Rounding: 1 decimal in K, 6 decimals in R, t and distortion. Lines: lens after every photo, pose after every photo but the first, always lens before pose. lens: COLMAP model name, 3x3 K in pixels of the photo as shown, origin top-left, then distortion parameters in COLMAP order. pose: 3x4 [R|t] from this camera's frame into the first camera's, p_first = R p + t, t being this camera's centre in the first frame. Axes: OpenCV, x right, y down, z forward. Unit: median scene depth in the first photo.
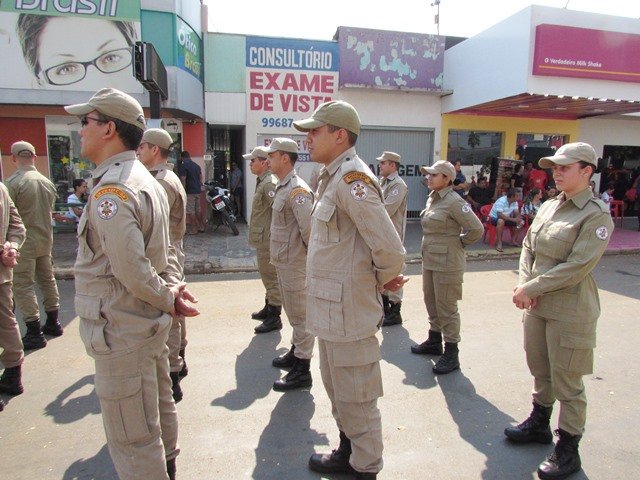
lens RADIAL K [[452.0, 0, 320.0], [0, 452.0, 240.0], [0, 0, 1]] dist [-0.055899, 0.029282]
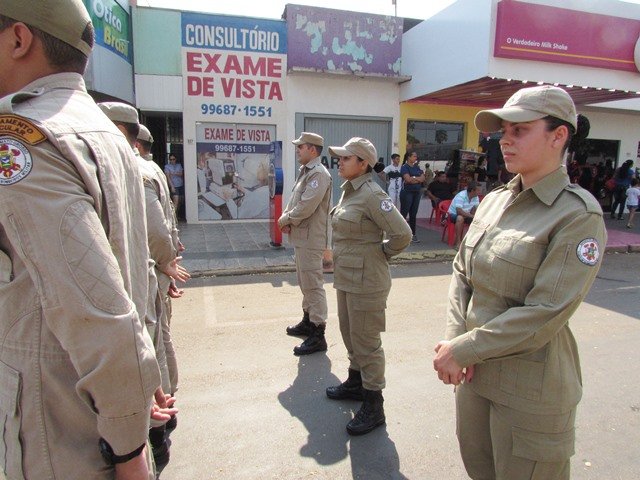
lens RADIAL K [[446.6, 0, 320.0], [0, 446.6, 240.0], [0, 0, 1]] dist [-0.043060, 0.000409]
pose [[0.998287, -0.006060, 0.058188, 0.067127], [0.005450, 0.999929, 0.010639, -0.008774], [-0.058248, -0.010304, 0.998249, 0.116901]]
